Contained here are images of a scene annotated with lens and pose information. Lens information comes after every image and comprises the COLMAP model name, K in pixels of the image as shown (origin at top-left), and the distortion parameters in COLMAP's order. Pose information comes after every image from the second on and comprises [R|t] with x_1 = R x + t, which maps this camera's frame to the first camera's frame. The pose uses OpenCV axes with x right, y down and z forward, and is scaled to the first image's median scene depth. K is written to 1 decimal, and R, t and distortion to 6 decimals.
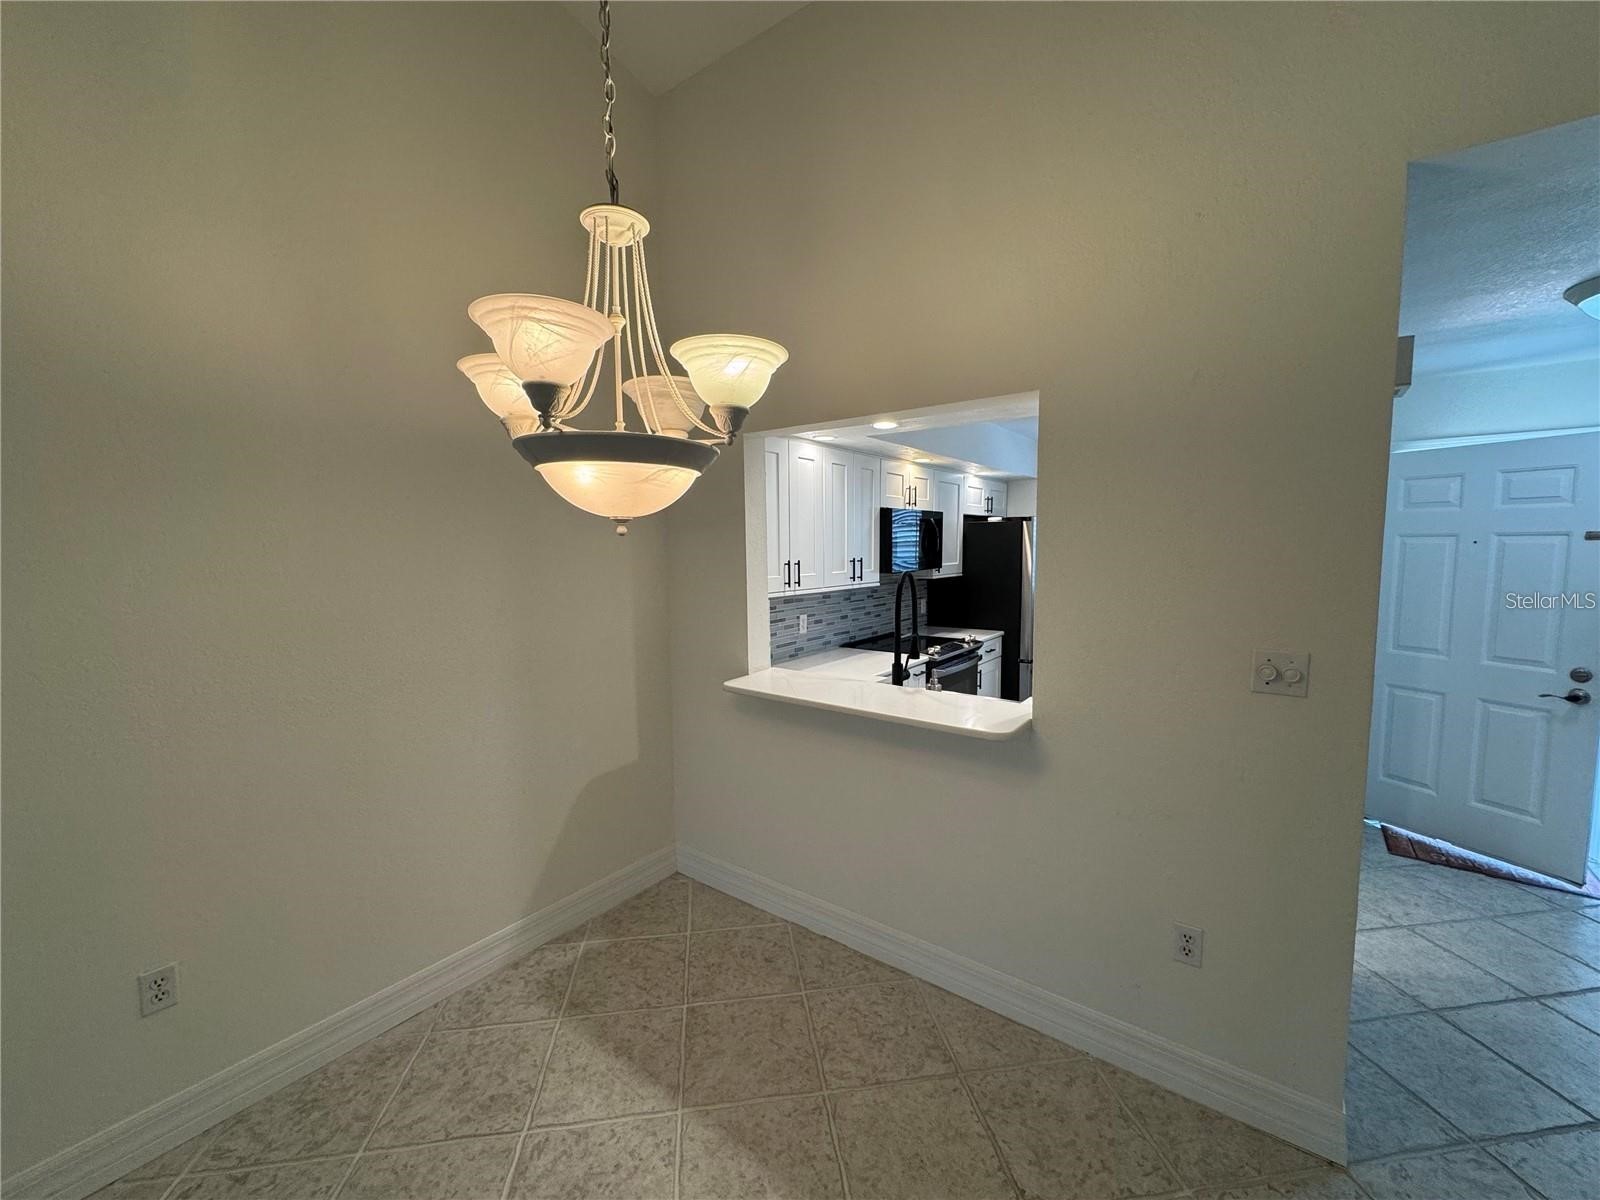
lens RADIAL K [[636.6, 0, 804.9], [0, 636.6, 603.7], [0, 0, 1]] dist [0.002051, 0.000211]
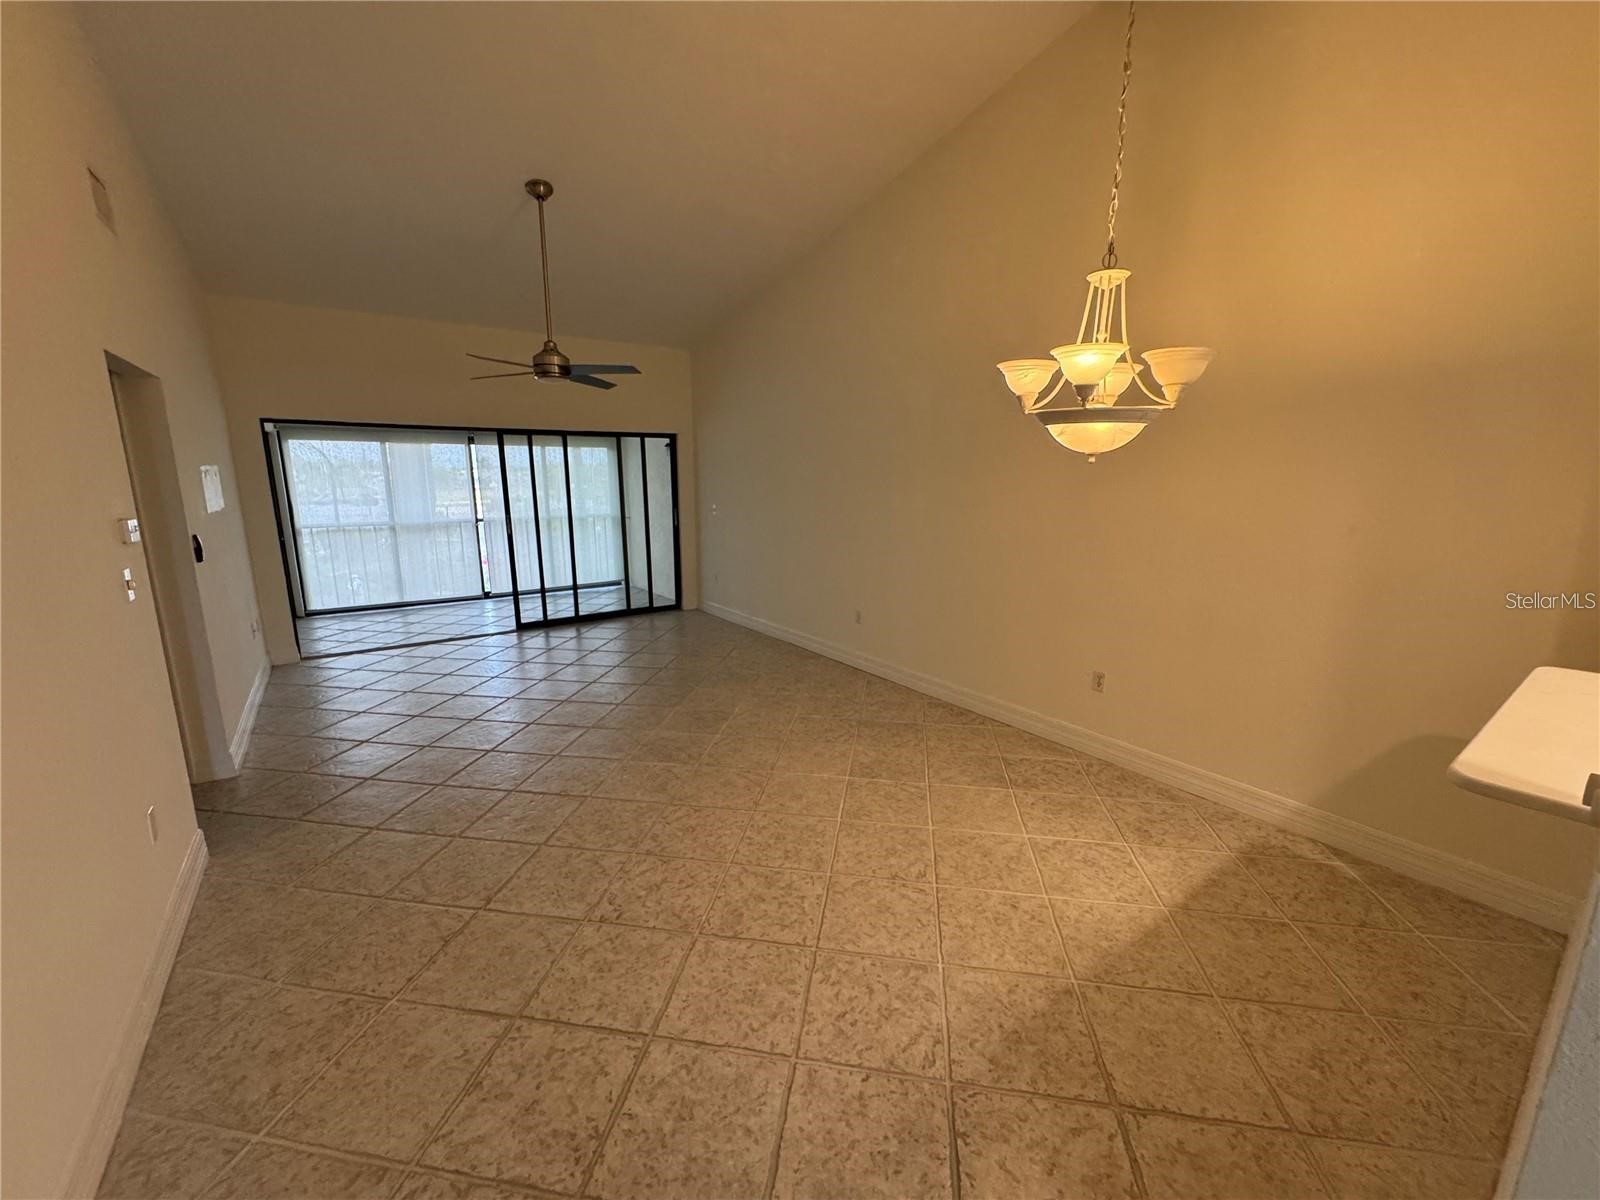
lens RADIAL K [[636.6, 0, 798.0], [0, 636.6, 602.1], [0, 0, 1]] dist [0.002051, 0.000211]
pose [[-0.305873, 0.197429, -0.931377, 1.019054], [-0.093466, 0.967311, 0.235741, -0.048257], [0.947473, 0.159159, -0.277421, 0.492828]]
